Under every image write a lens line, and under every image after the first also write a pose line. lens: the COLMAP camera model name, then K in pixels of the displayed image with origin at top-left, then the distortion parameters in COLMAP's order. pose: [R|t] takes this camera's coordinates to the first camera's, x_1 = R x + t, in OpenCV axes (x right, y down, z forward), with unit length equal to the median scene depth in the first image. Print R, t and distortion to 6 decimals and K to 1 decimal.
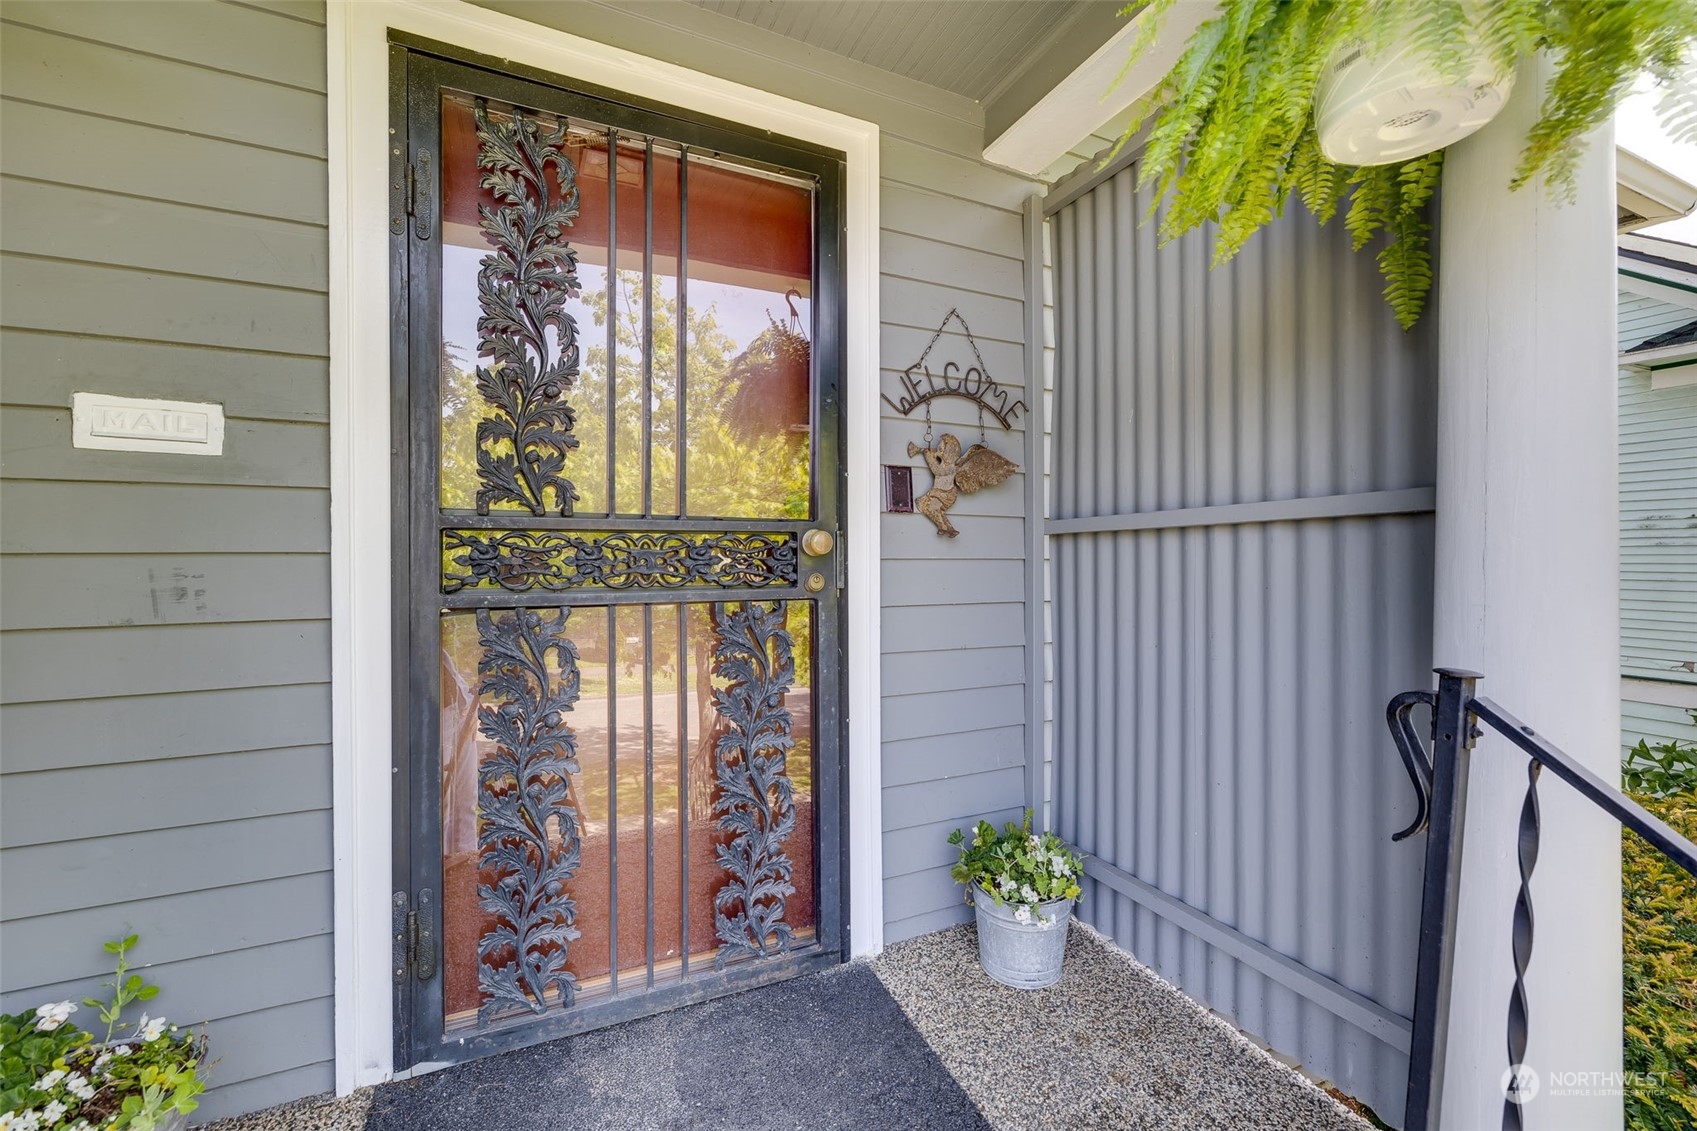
lens RADIAL K [[704.6, 0, 851.0], [0, 704.6, 563.2], [0, 0, 1]] dist [-0.001391, -0.000587]
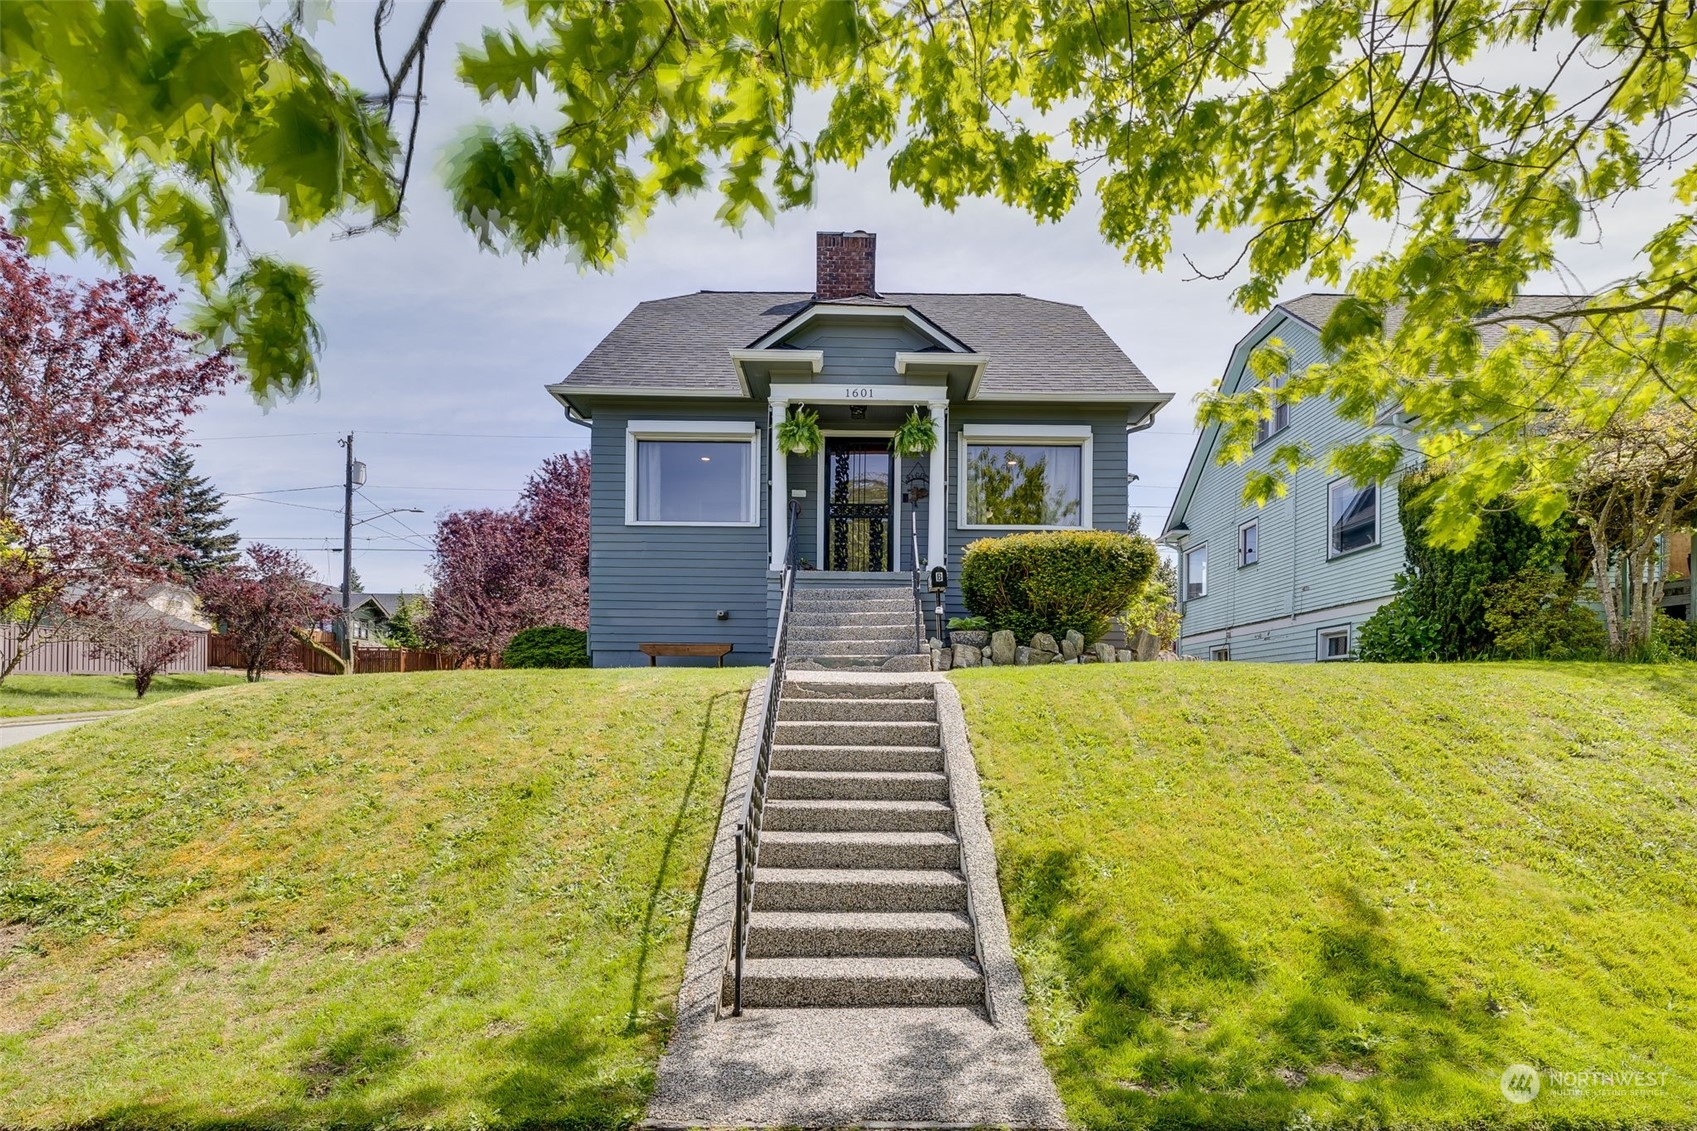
lens RADIAL K [[704.6, 0, 848.1], [0, 704.6, 565.6], [0, 0, 1]] dist [-0.001391, -0.000587]
pose [[0.913112, 0.008125, -0.407627, 2.222579], [-0.010145, 0.999945, -0.002794, 0.511808], [0.407582, 0.006686, 0.913144, -4.851244]]
